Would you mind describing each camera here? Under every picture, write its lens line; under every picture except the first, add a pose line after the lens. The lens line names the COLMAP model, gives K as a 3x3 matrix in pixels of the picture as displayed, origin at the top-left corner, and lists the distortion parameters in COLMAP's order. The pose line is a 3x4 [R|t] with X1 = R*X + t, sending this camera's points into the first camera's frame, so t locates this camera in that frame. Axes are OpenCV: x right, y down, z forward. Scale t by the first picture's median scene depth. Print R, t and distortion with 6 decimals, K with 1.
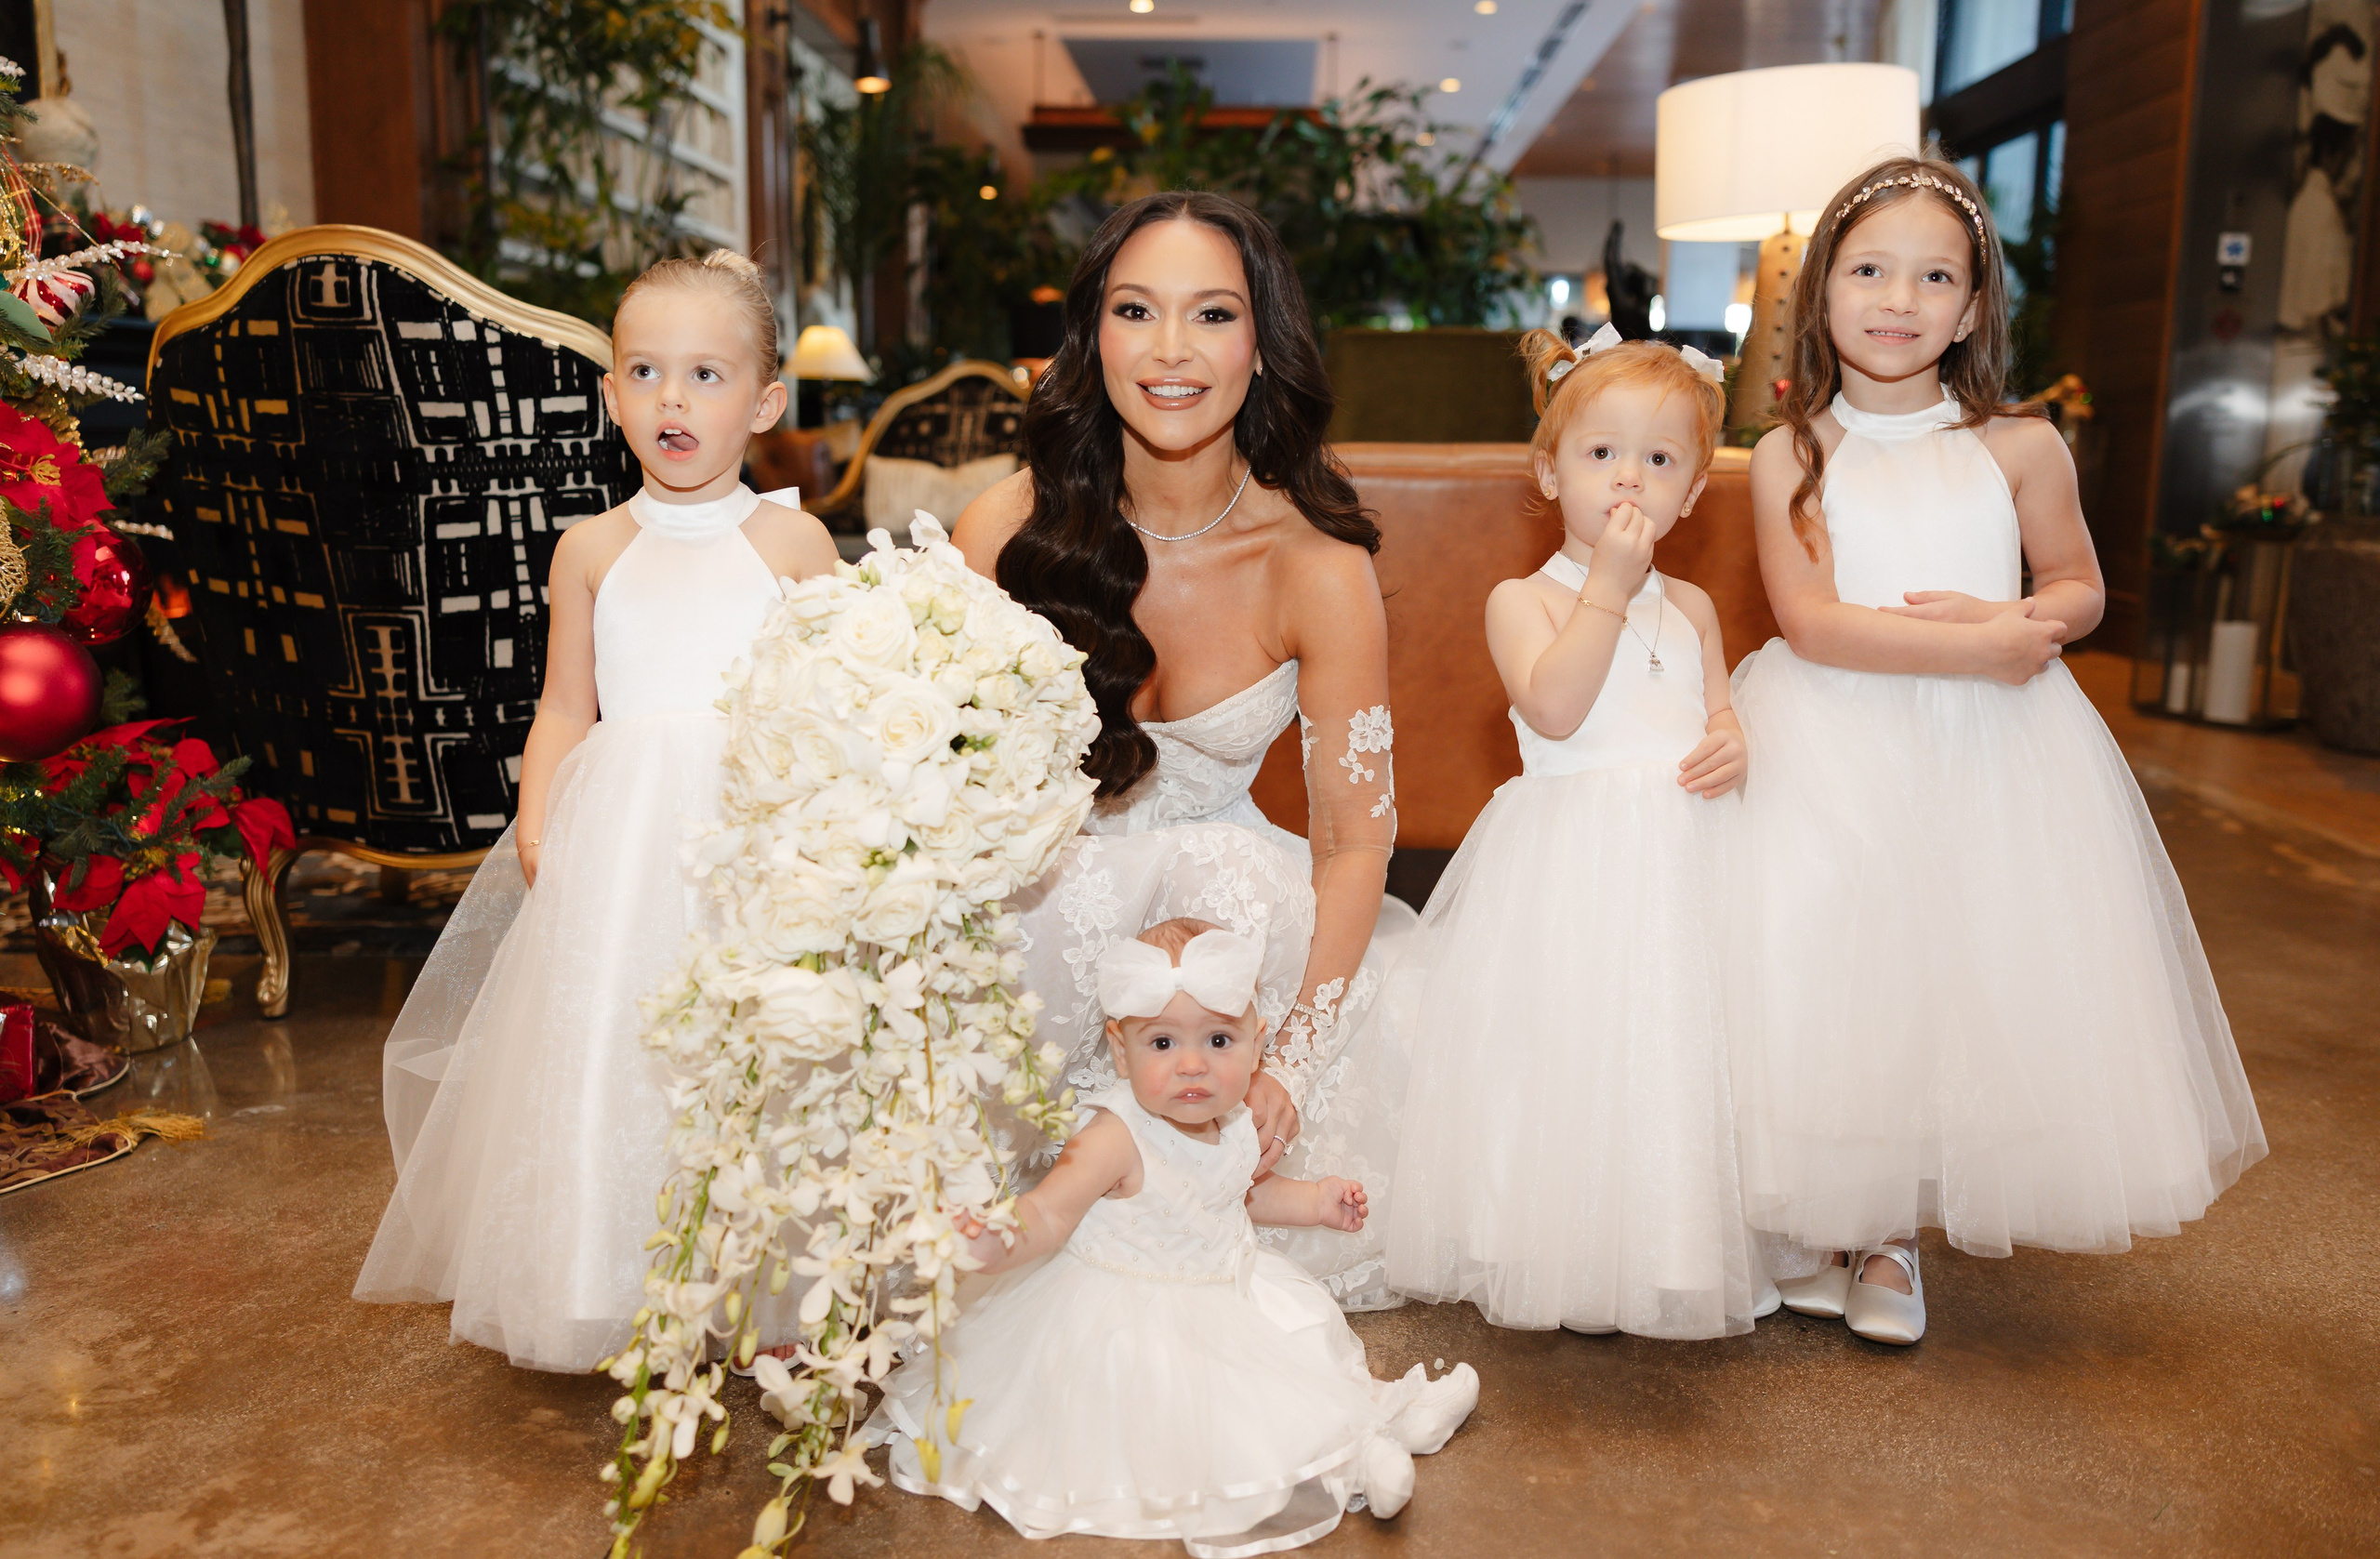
lens RADIAL K [[1923.9, 0, 1229.4], [0, 1923.9, 736.8], [0, 0, 1]] dist [0.008452, -0.002210]
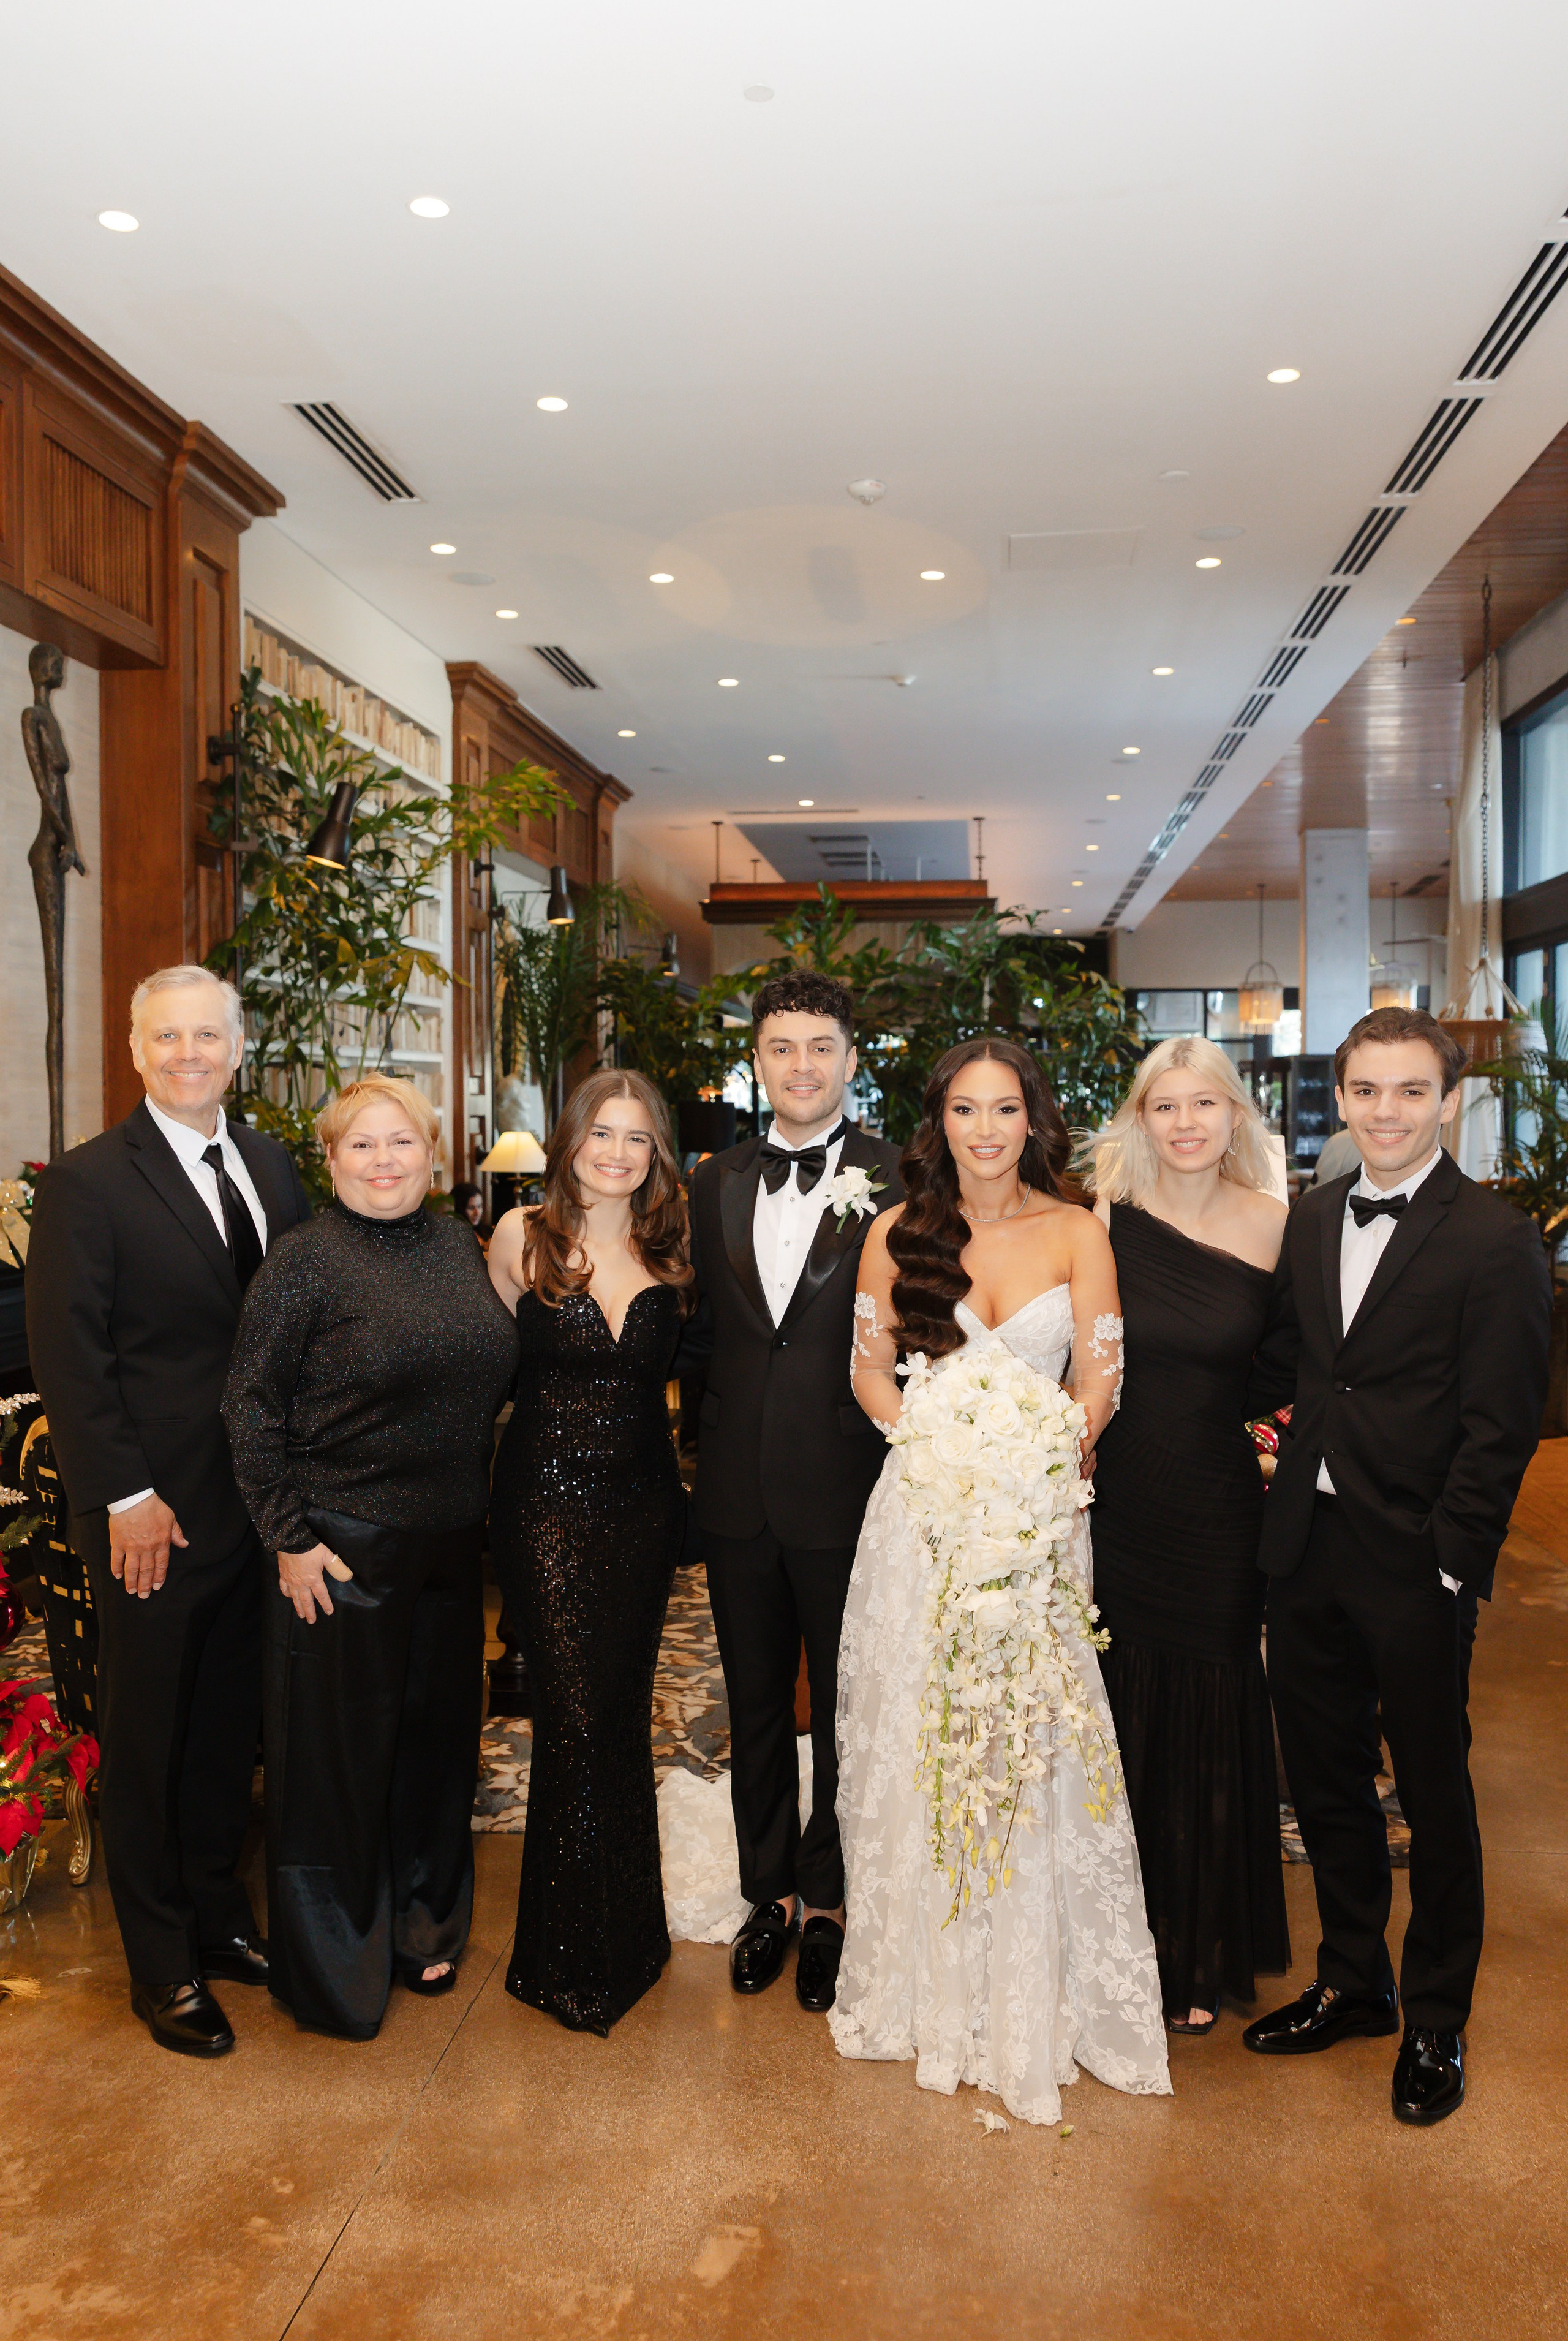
lens RADIAL K [[1893.5, 0, 797.8], [0, 1893.5, 1137.7], [0, 0, 1]] dist [0.004102, 0.005370]
pose [[0.997492, -0.014497, -0.069277, 0.157345], [0.005015, 0.990815, -0.135132, -0.234716], [0.070600, 0.134446, 0.988403, -0.475057]]
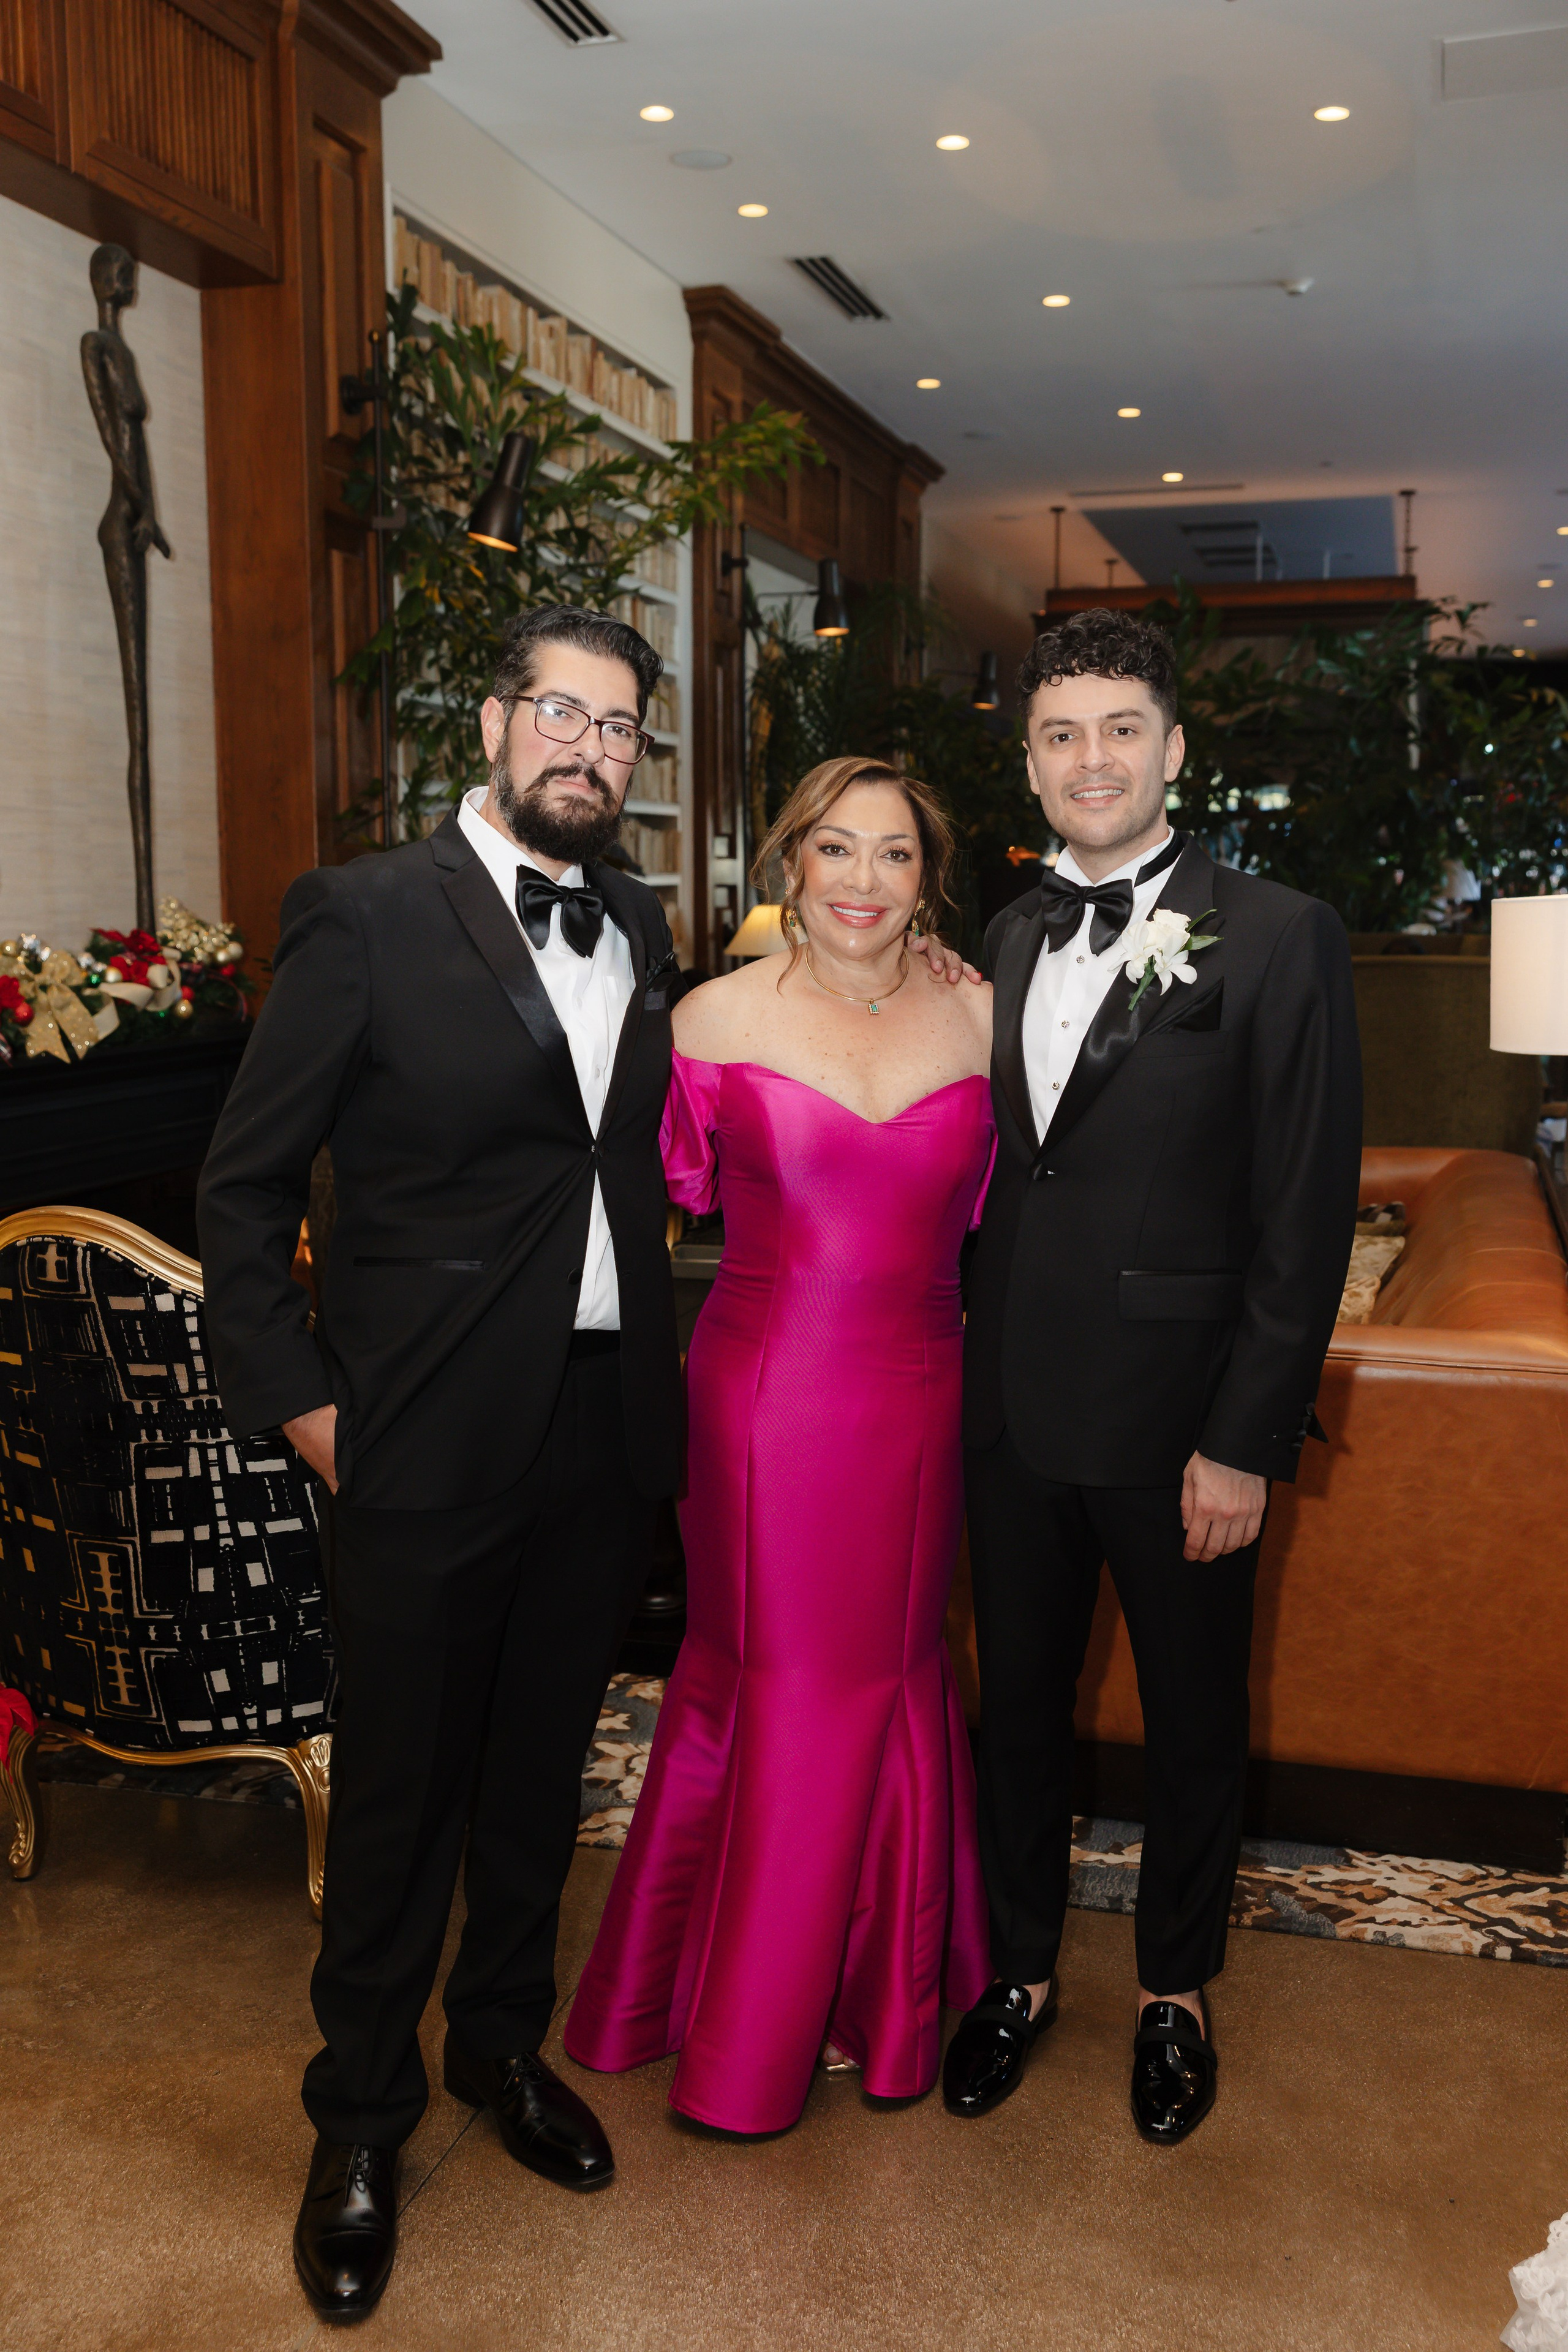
lens RADIAL K [[2265.5, 0, 764.4], [0, 2265.5, 1195.3], [0, 0, 1]] dist [0.015056, -0.001404]
pose [[0.968683, 0.019473, -0.247535, 0.234261], [-0.024270, 0.999572, -0.016341, -0.249763], [0.247111, 0.021837, 0.968741, -0.145285]]
